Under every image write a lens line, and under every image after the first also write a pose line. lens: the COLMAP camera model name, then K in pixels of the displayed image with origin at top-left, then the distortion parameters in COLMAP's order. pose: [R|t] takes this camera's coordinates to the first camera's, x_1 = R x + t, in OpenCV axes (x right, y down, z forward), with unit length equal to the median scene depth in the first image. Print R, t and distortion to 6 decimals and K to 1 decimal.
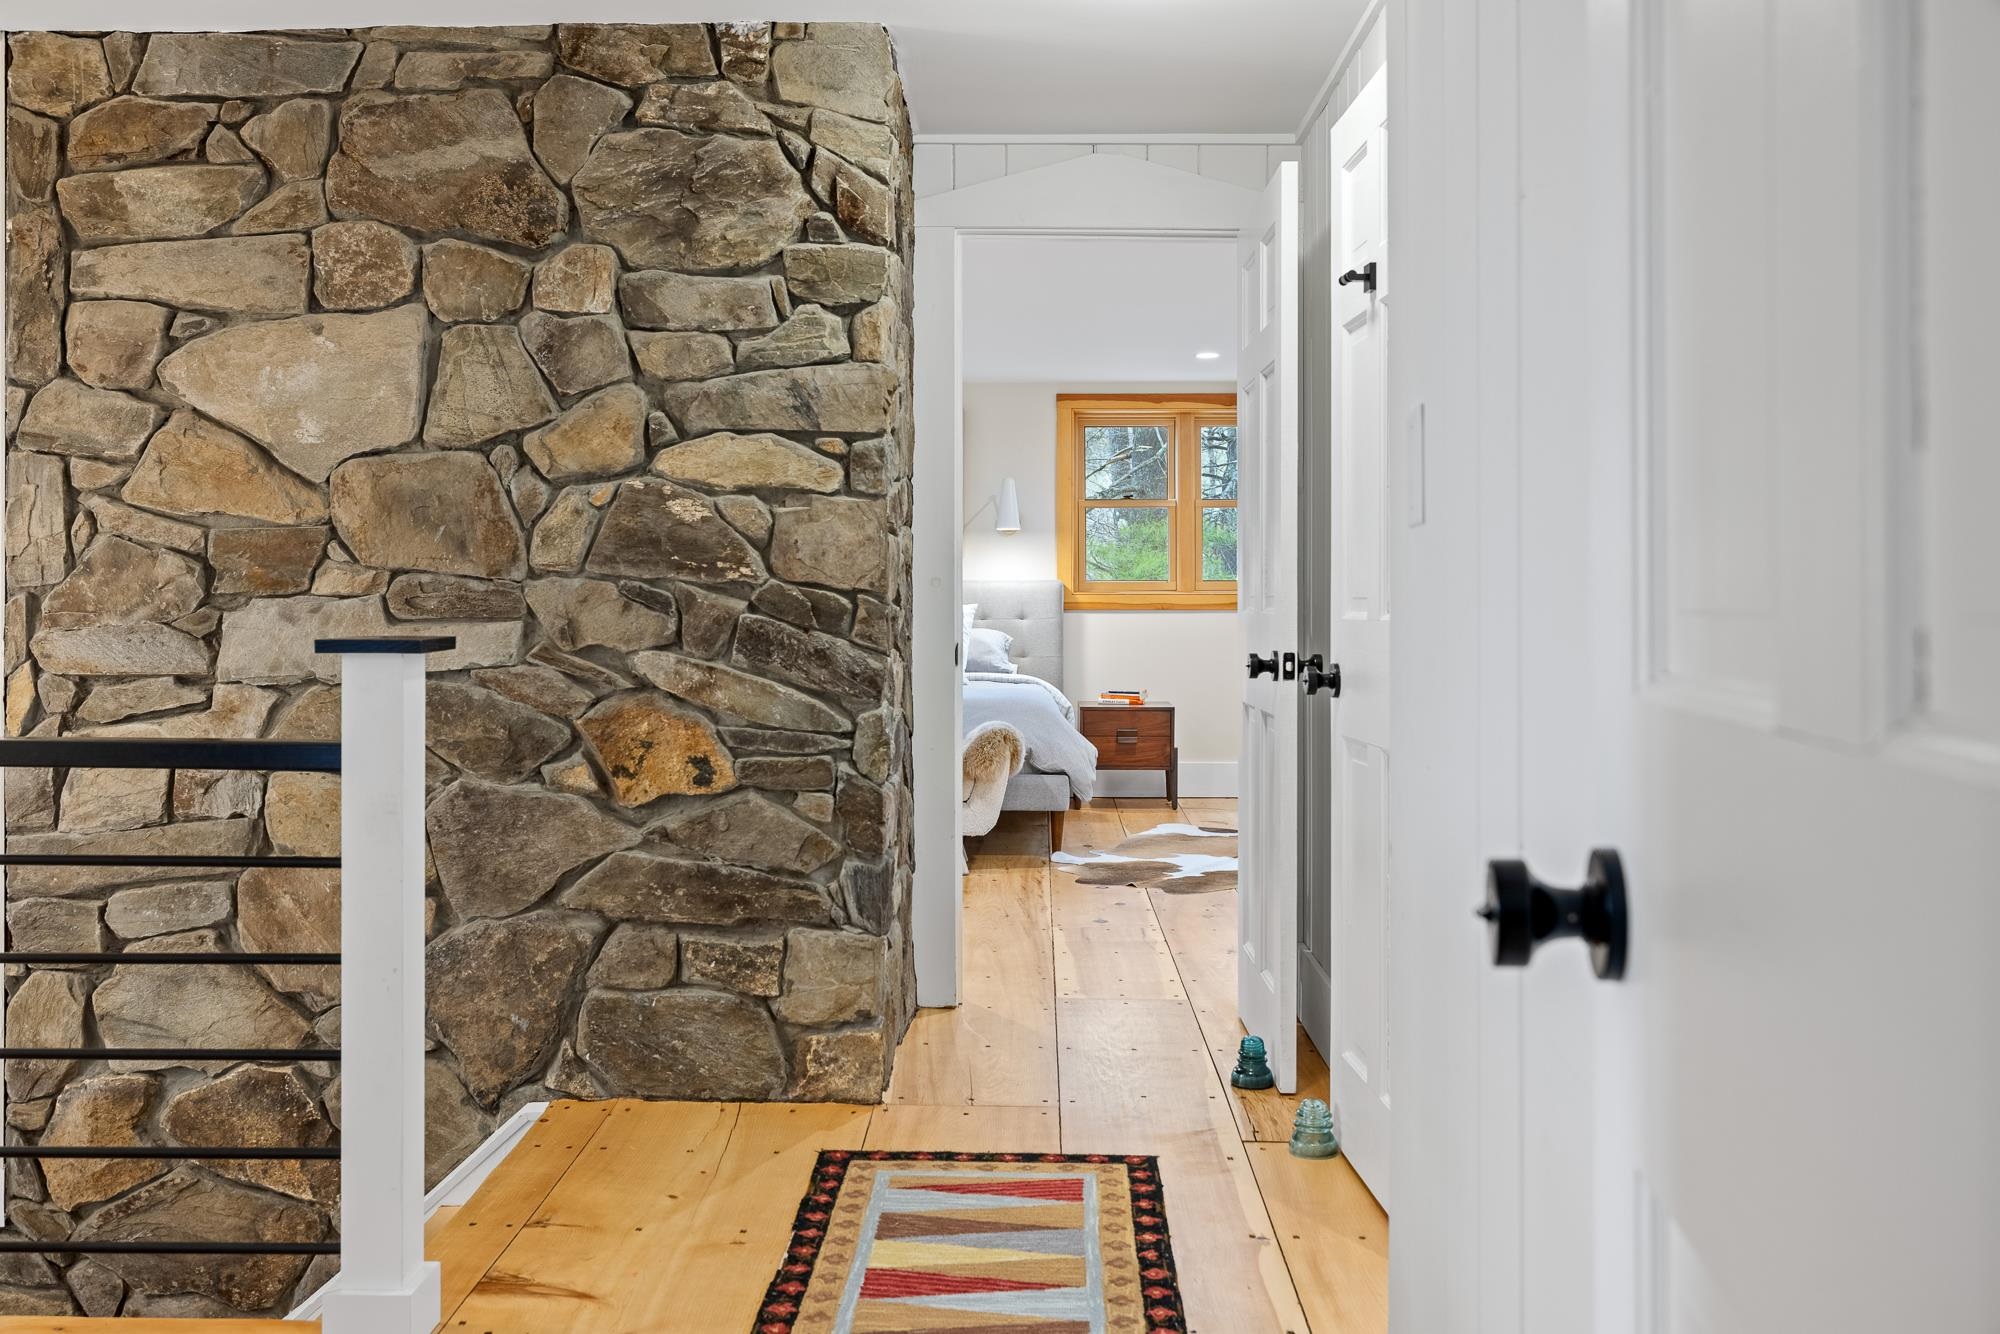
lens RADIAL K [[1851.8, 0, 1000.6], [0, 1851.8, 661.9], [0, 0, 1]] dist [0.007658, 0.000000]
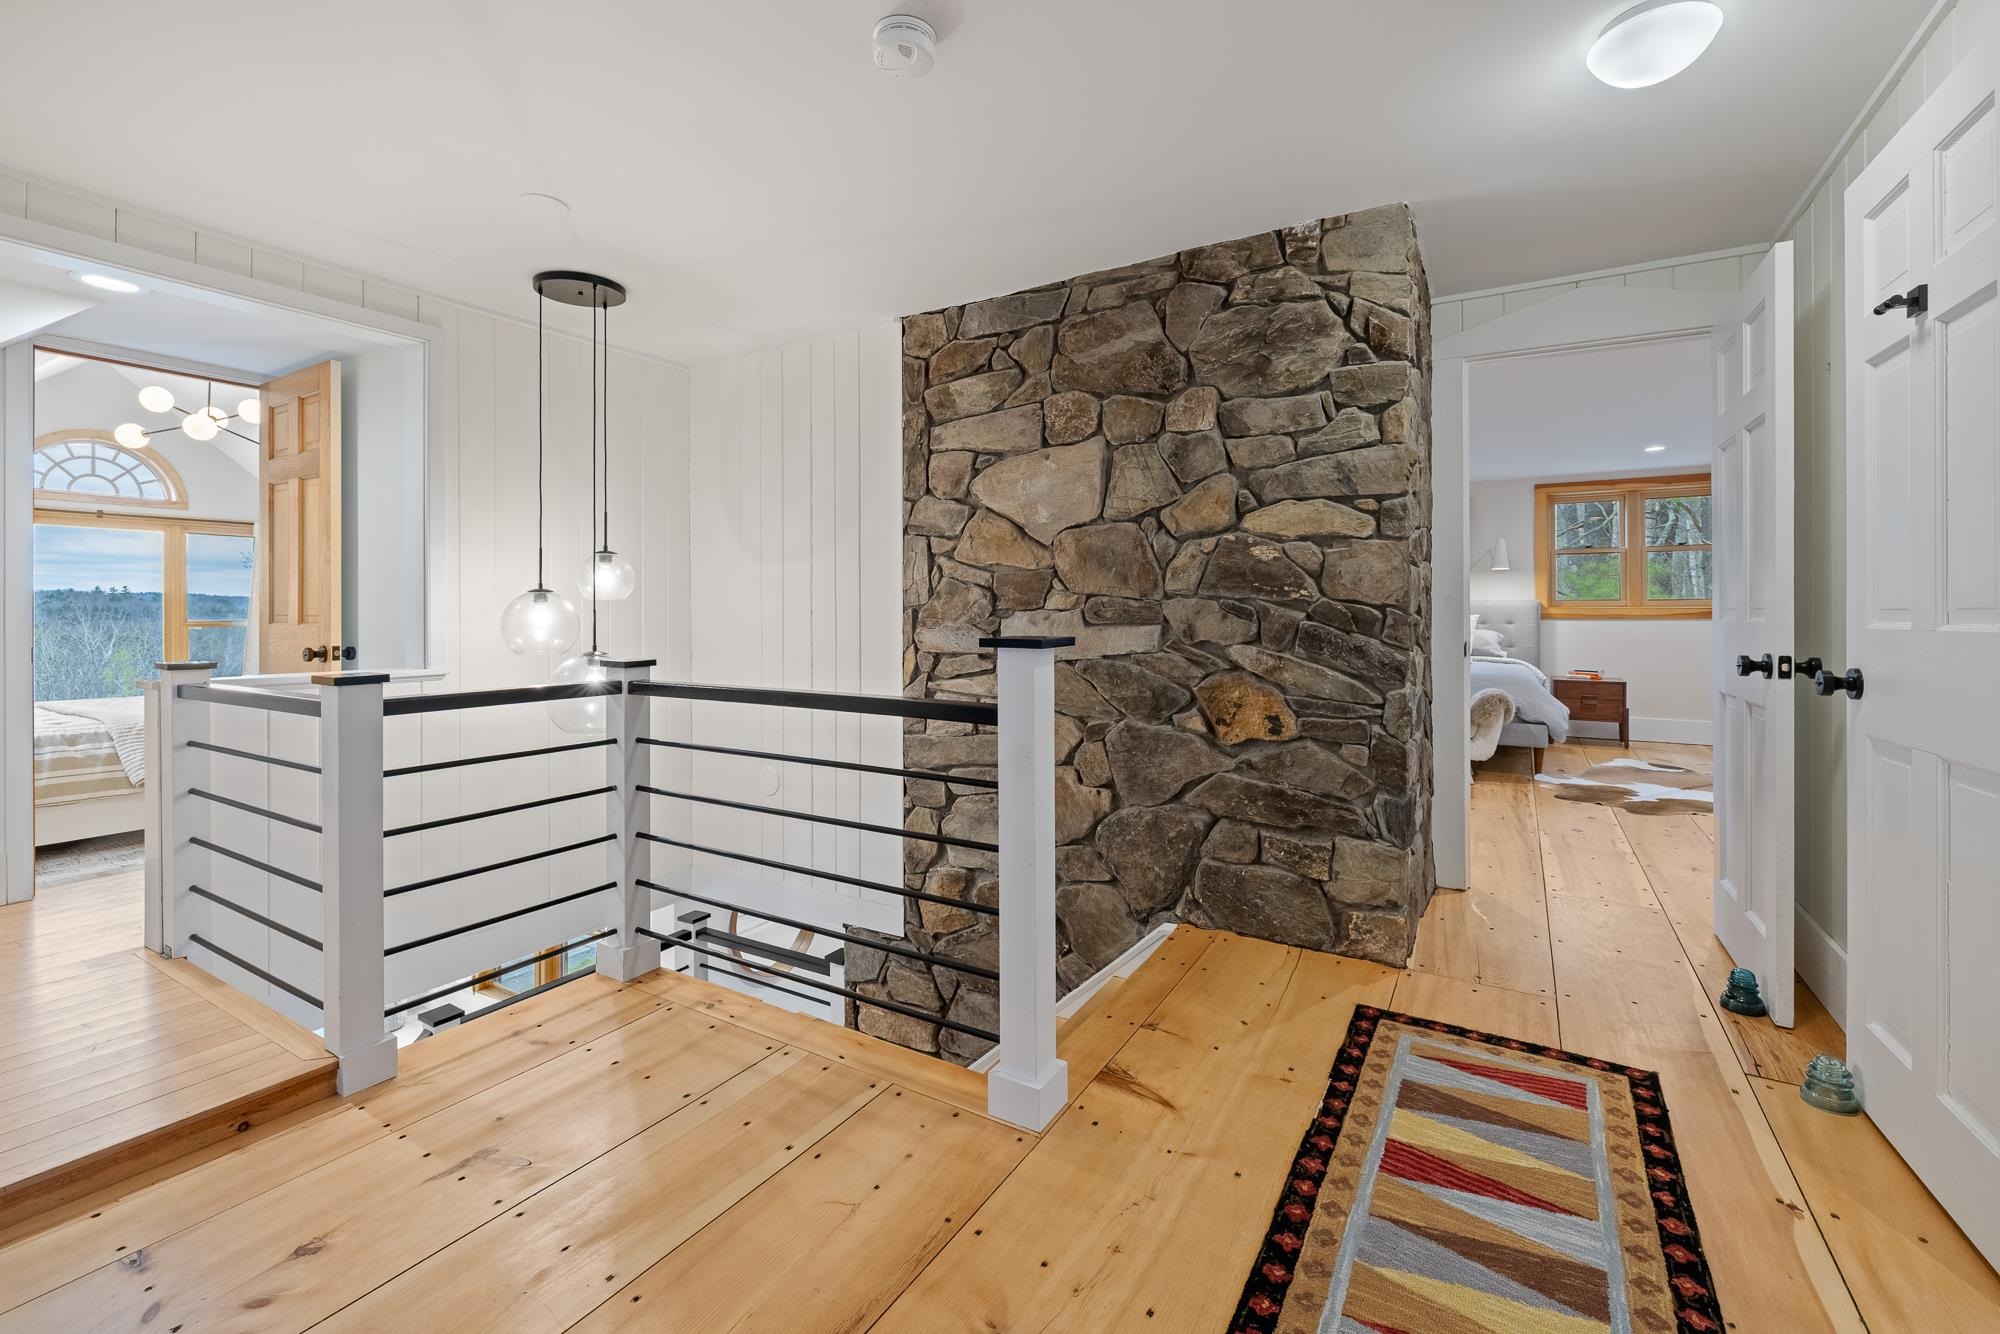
lens RADIAL K [[867.8, 0, 989.1], [0, 867.8, 606.5], [0, 0, 1]] dist [-0.001858, -0.000587]
pose [[0.865471, -0.004079, -0.500942, -0.007684], [-0.016224, 0.999214, -0.036167, -0.008498], [0.500696, 0.039429, 0.864725, 0.271669]]
